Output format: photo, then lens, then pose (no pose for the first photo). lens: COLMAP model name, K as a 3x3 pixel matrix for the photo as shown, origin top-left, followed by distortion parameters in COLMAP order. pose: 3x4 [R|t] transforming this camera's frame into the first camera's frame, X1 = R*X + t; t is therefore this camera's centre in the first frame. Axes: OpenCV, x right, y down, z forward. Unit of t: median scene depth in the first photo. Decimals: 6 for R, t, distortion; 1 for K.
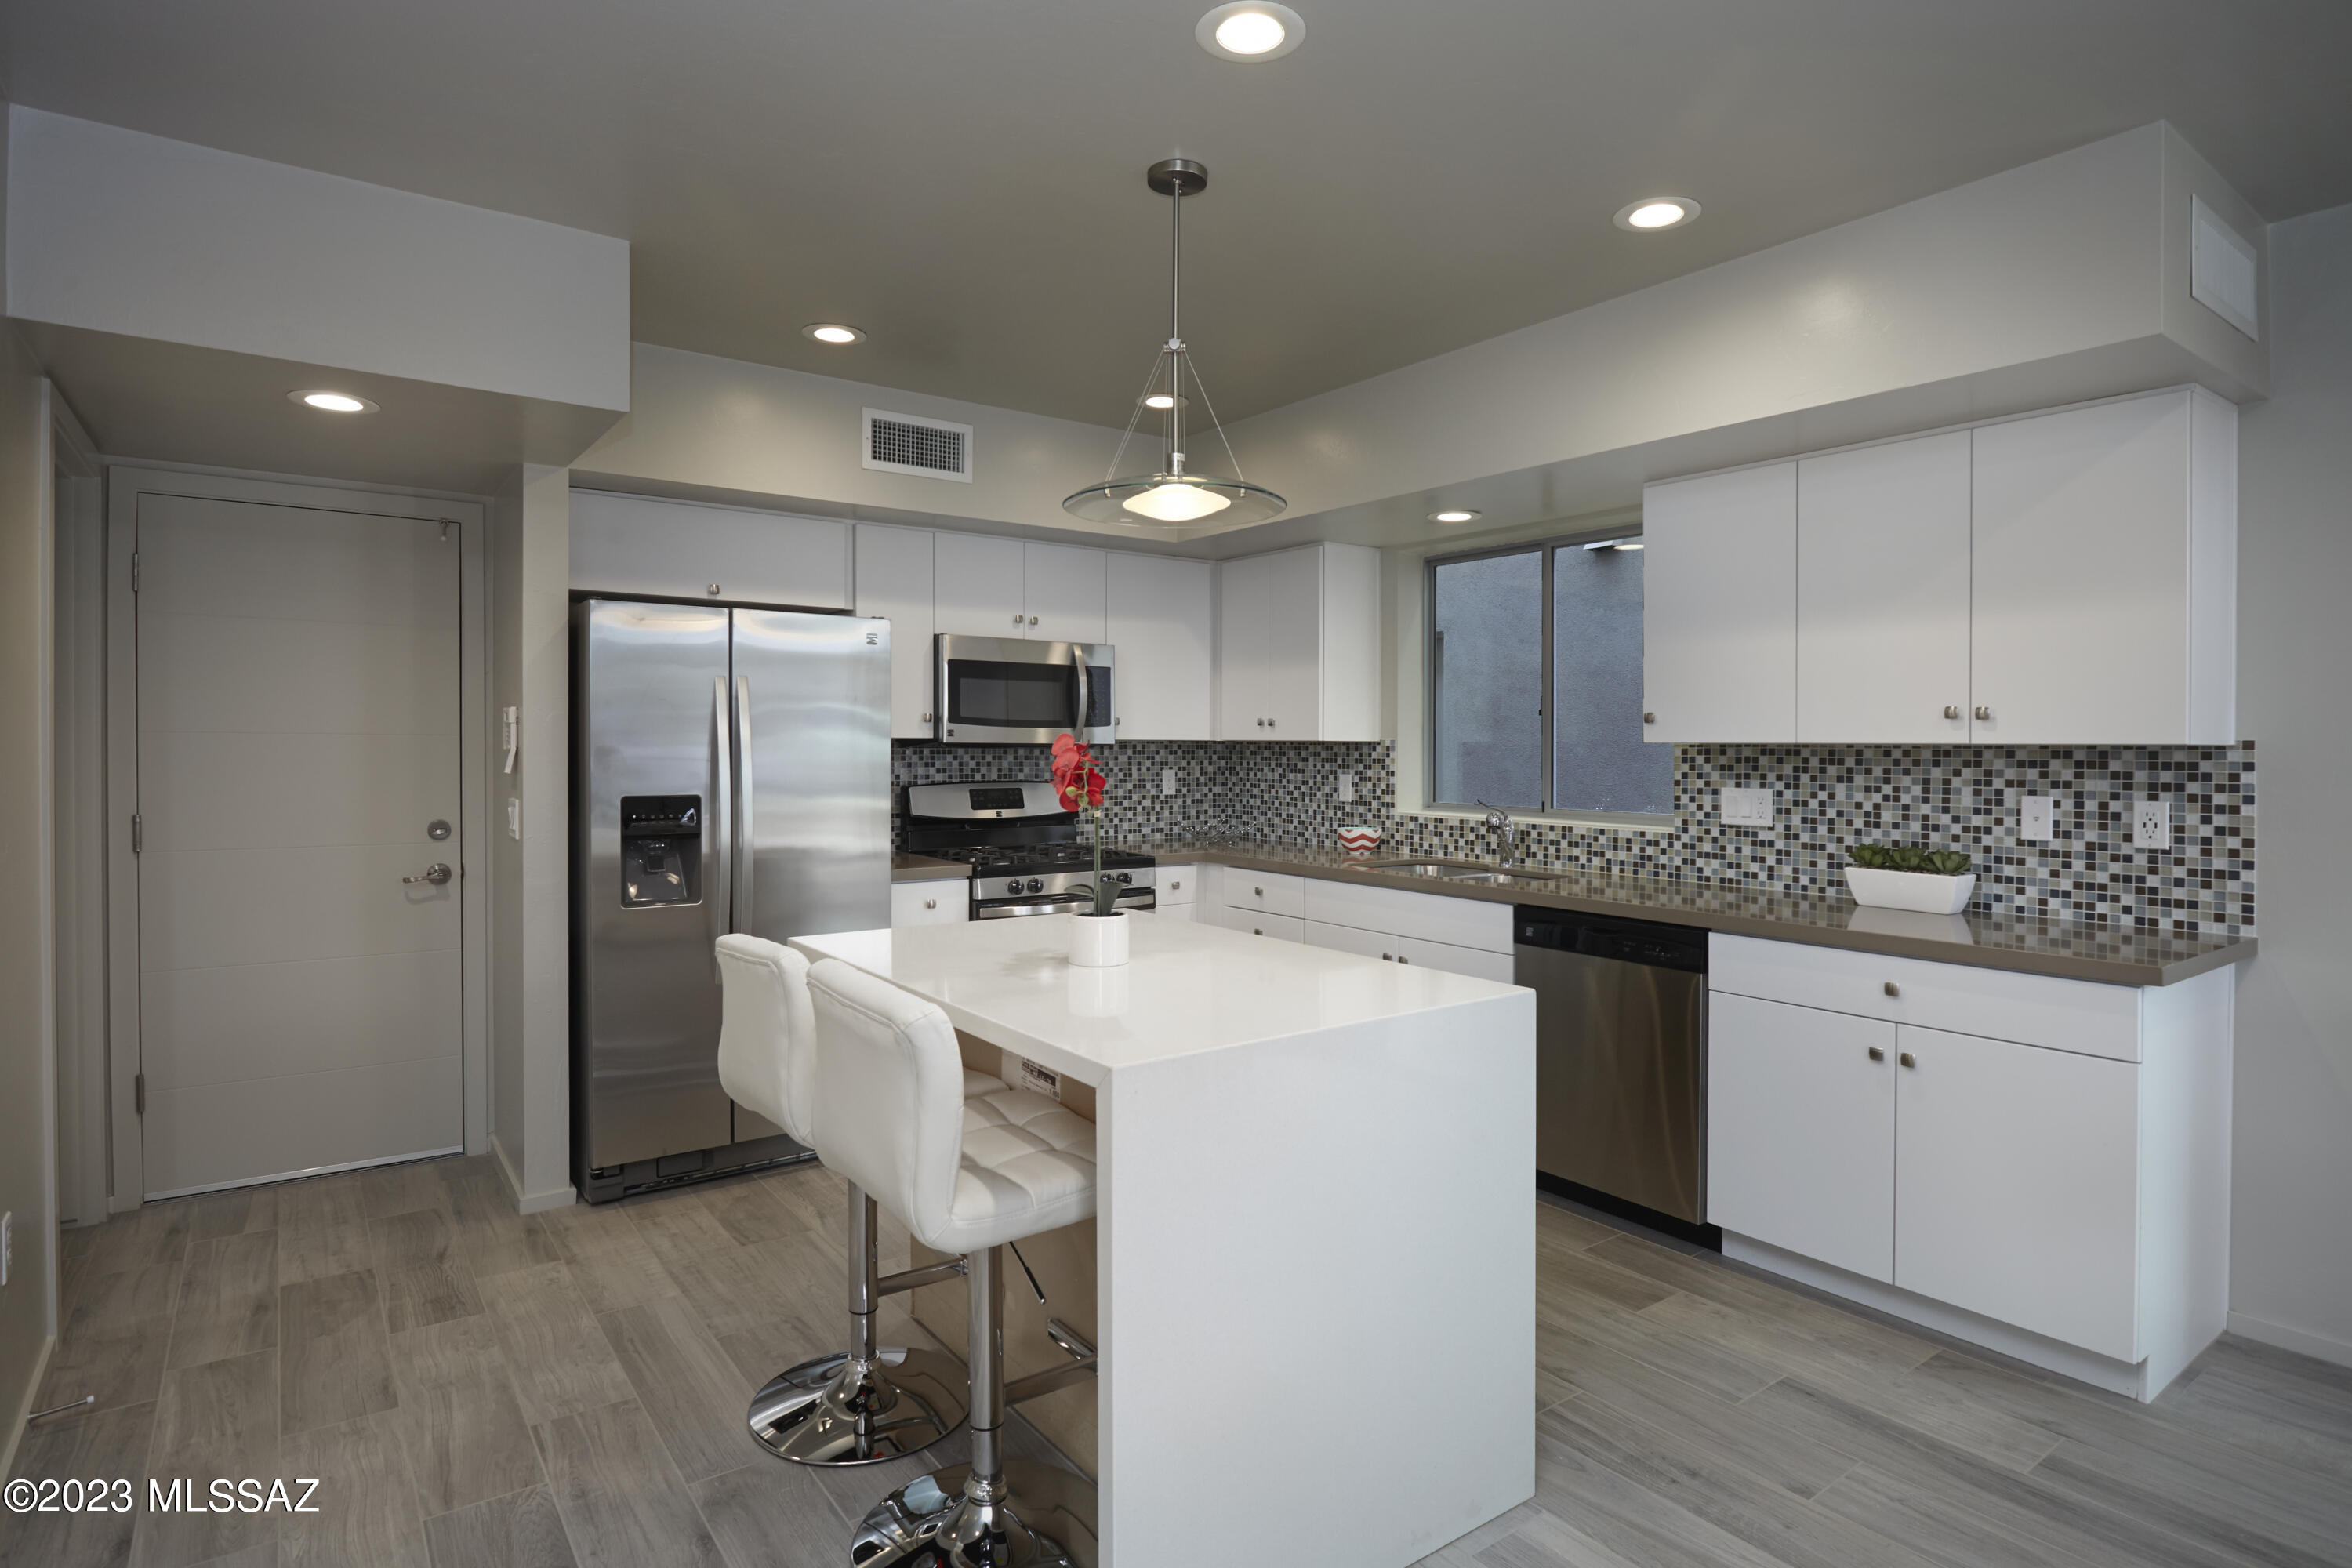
lens RADIAL K [[1237.4, 0, 1171.2], [0, 1237.4, 761.0], [0, 0, 1]] dist [-0.021281, -0.001025]
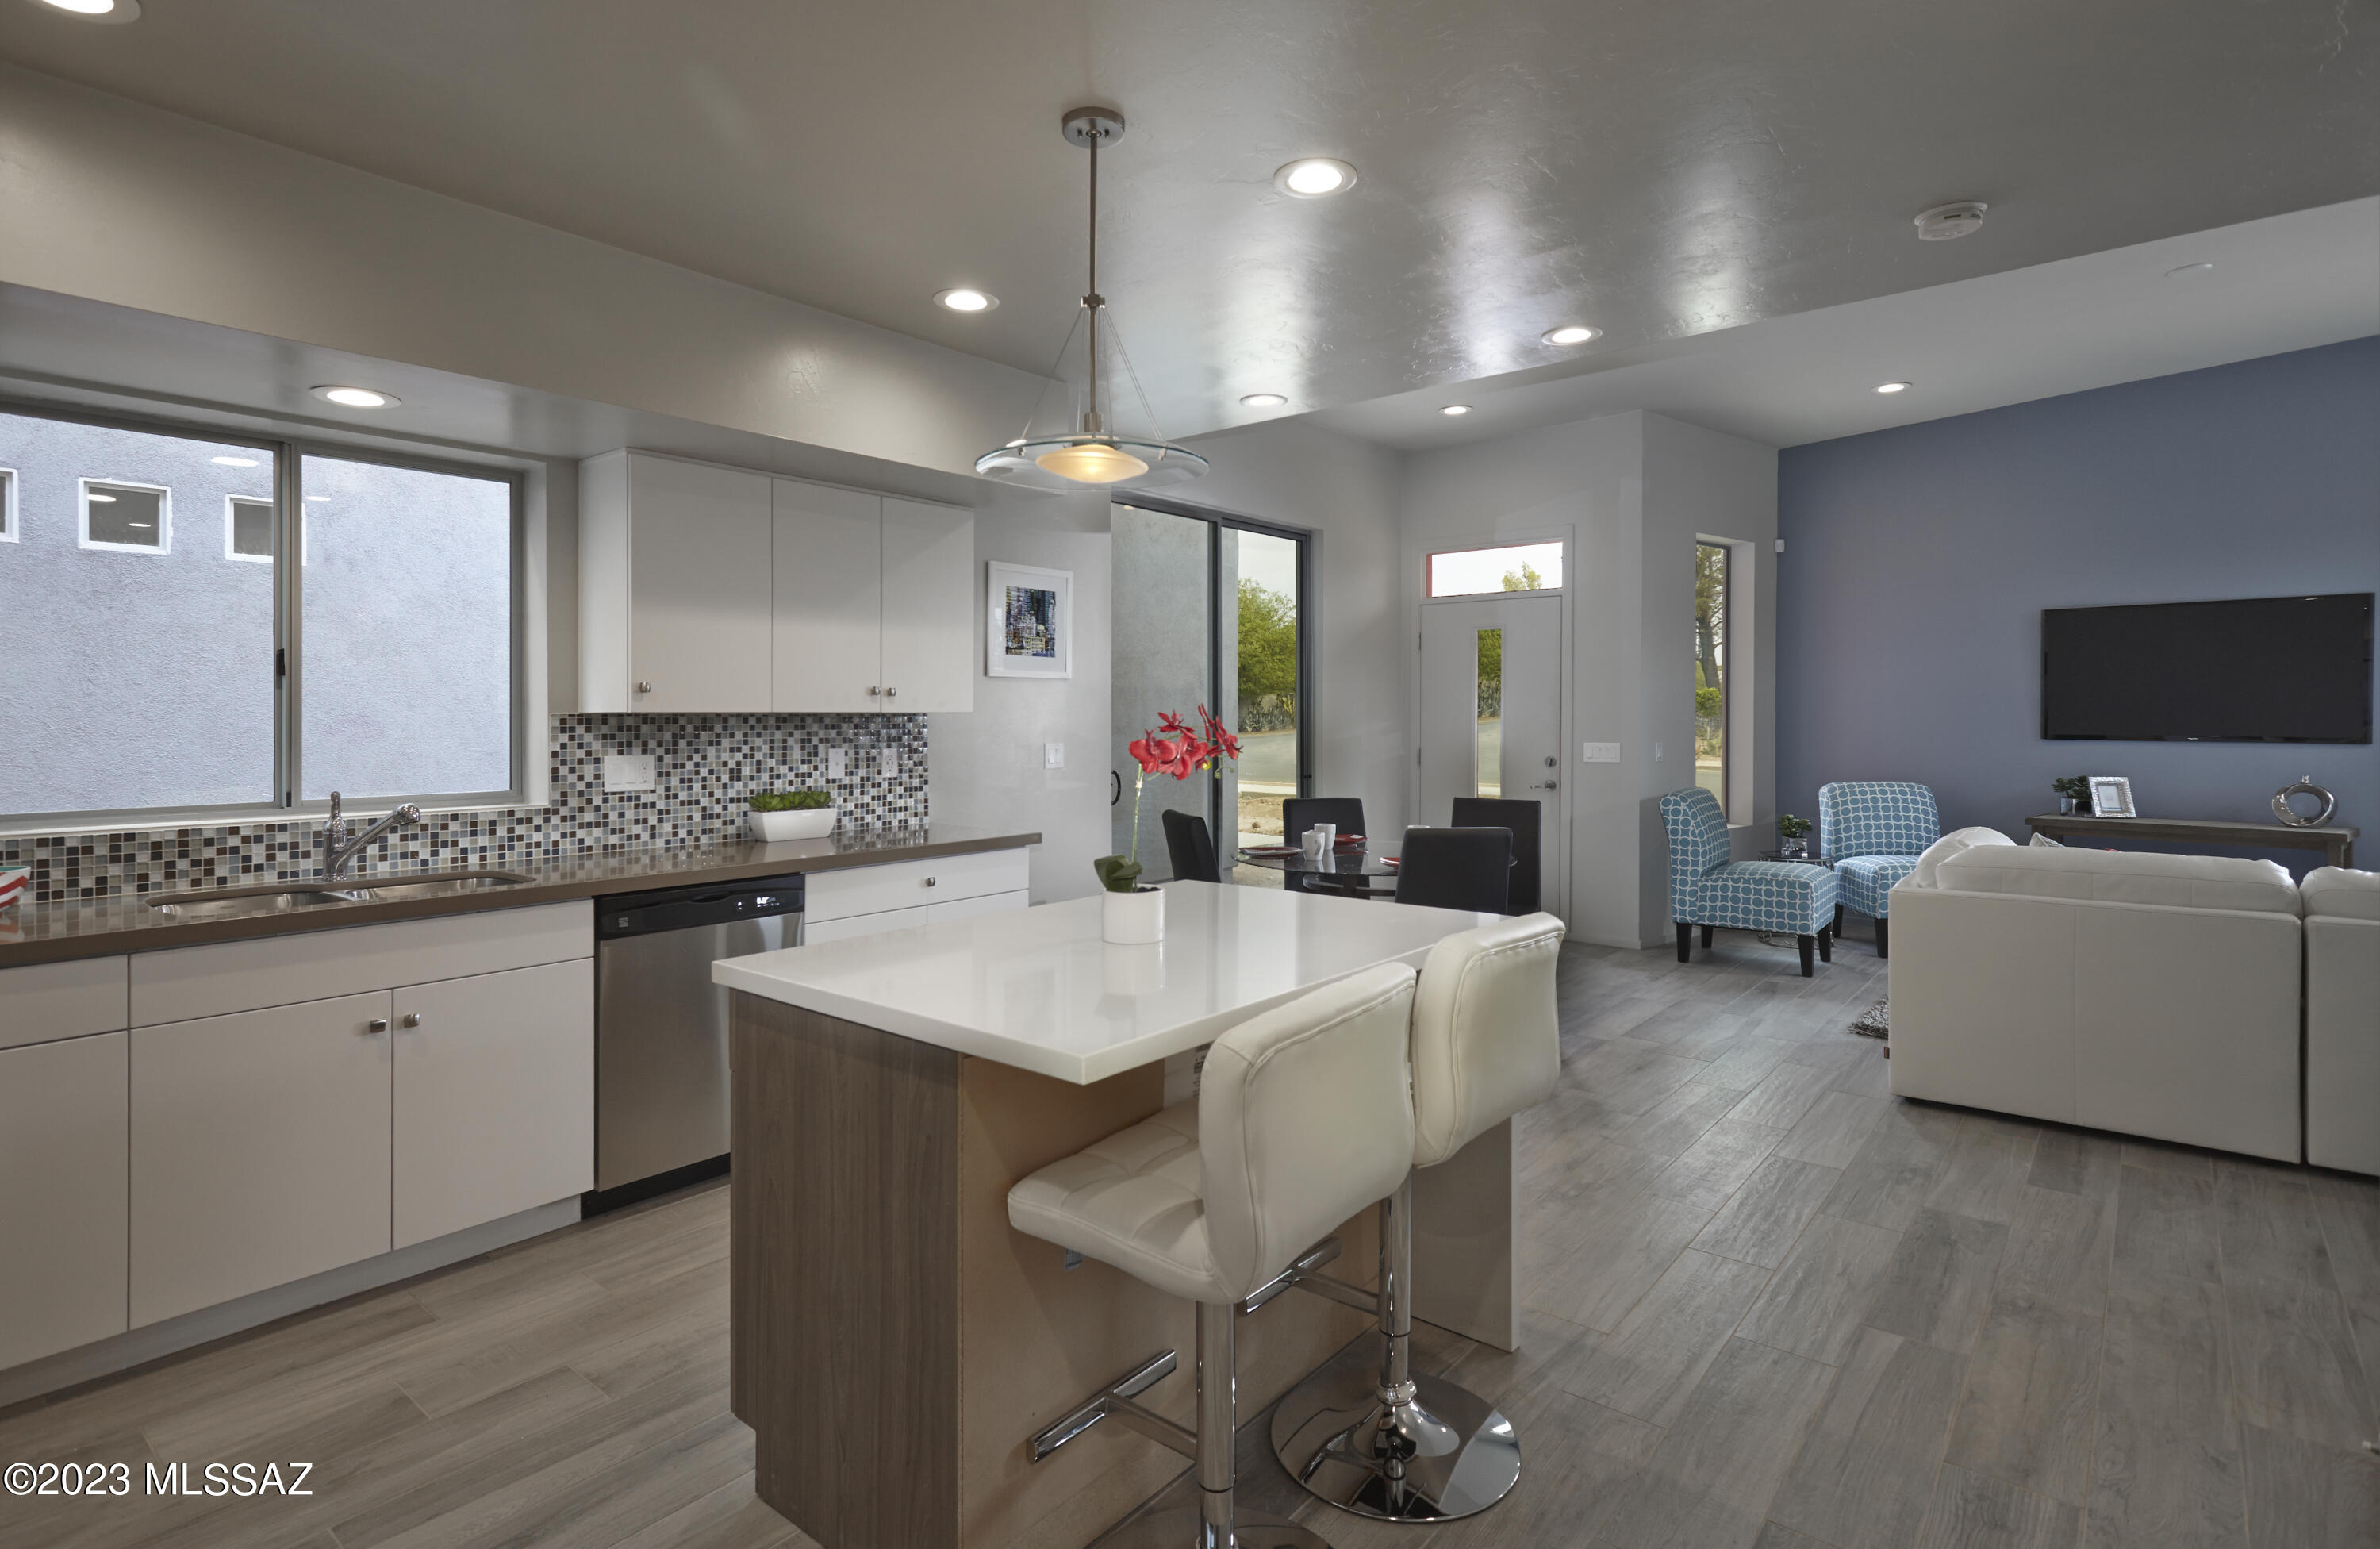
lens RADIAL K [[1151.8, 0, 1129.1], [0, 1151.8, 736.3], [0, 0, 1]] dist [0.000815, -0.000092]
pose [[-0.215600, -0.026510, 0.976122, -0.615688], [0.010867, 0.999504, 0.029545, -0.019594], [-0.976421, 0.016978, -0.215205, 0.835646]]
